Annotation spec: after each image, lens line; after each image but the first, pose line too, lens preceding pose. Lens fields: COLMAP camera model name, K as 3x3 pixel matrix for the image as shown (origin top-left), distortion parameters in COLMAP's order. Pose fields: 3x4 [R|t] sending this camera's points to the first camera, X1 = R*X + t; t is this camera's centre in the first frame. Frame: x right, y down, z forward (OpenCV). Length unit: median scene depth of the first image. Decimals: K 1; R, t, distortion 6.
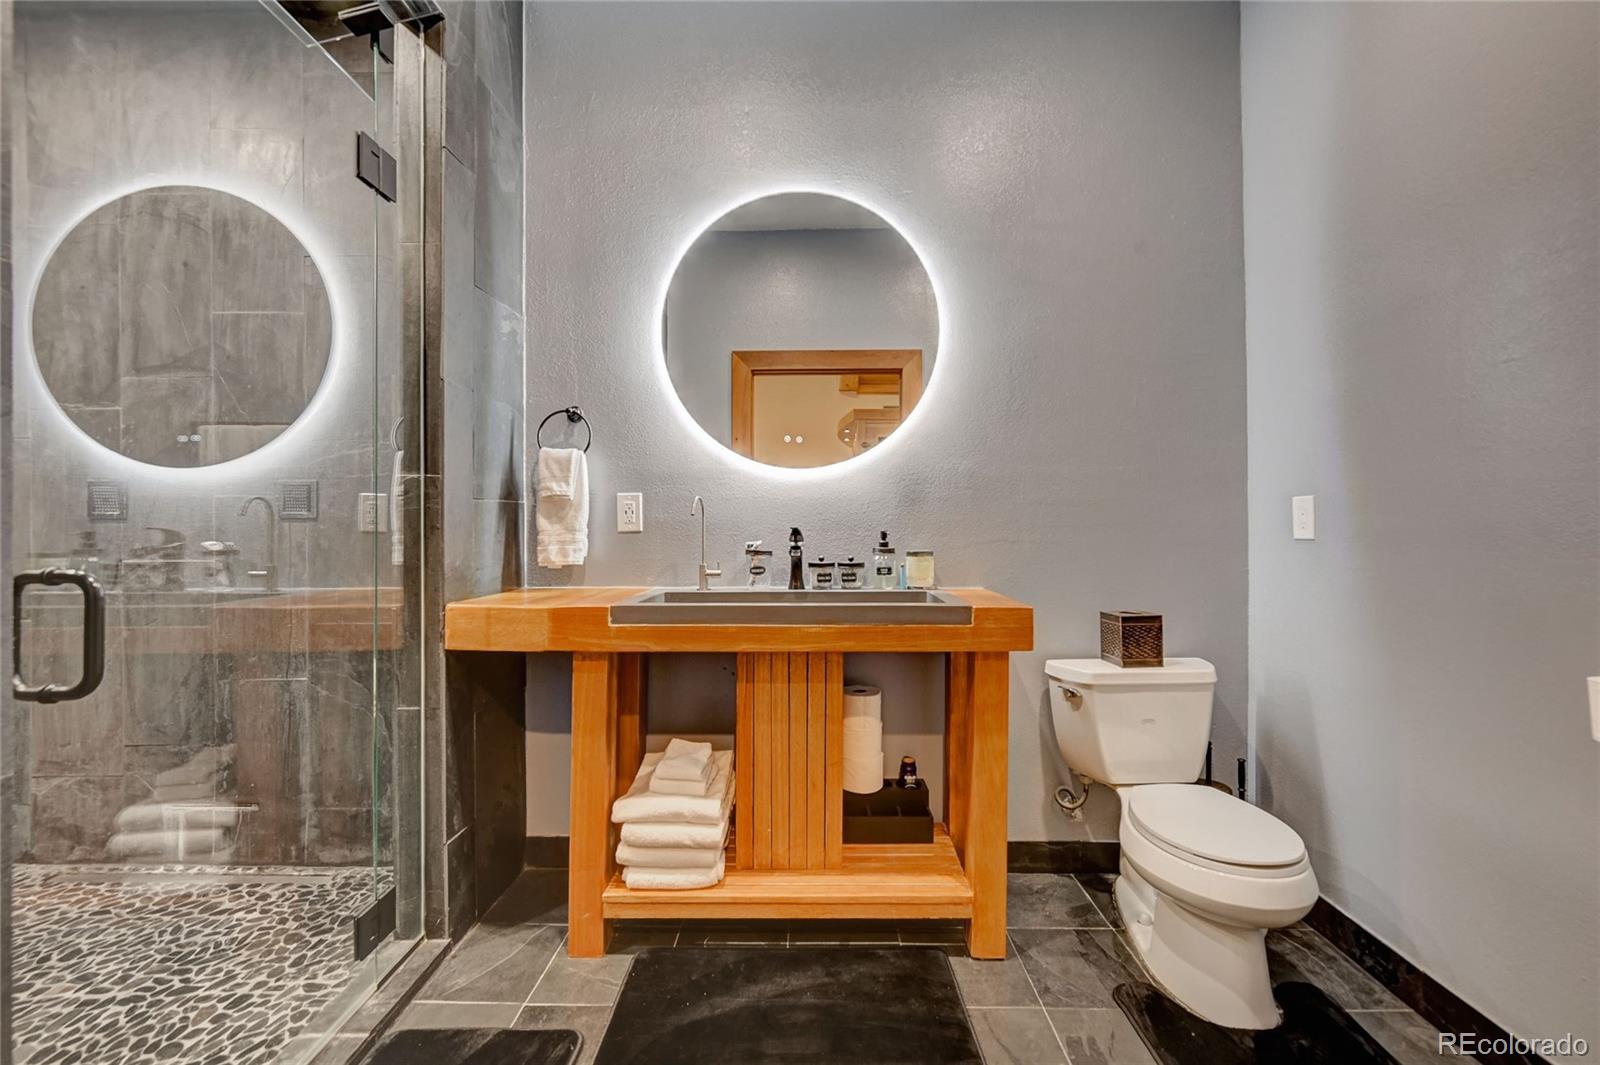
lens RADIAL K [[644.3, 0, 803.1], [0, 644.3, 534.9], [0, 0, 1]] dist [-0.000626, 0.000412]
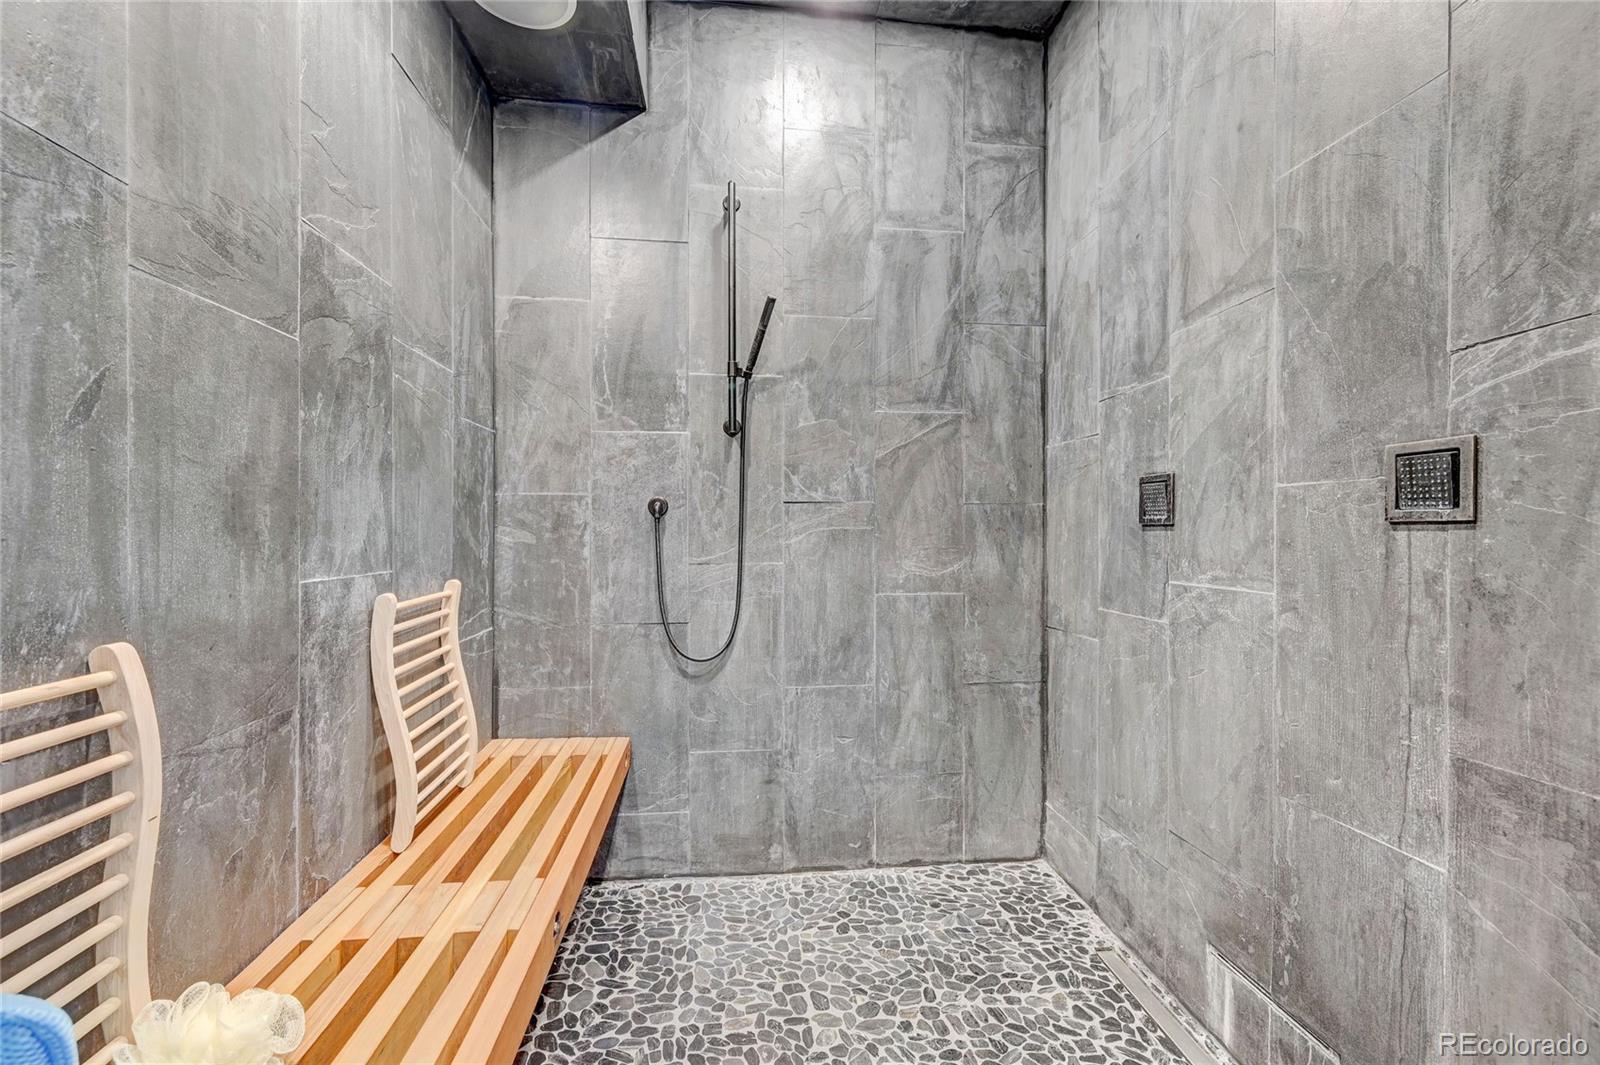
lens RADIAL K [[644.3, 0, 802.2], [0, 644.3, 532.1], [0, 0, 1]] dist [-0.000626, 0.000412]
pose [[0.129460, 0.005482, -0.991570, -0.375632], [-0.007743, 0.999960, 0.004518, -0.017000], [0.991554, 0.007093, 0.129497, 0.484406]]
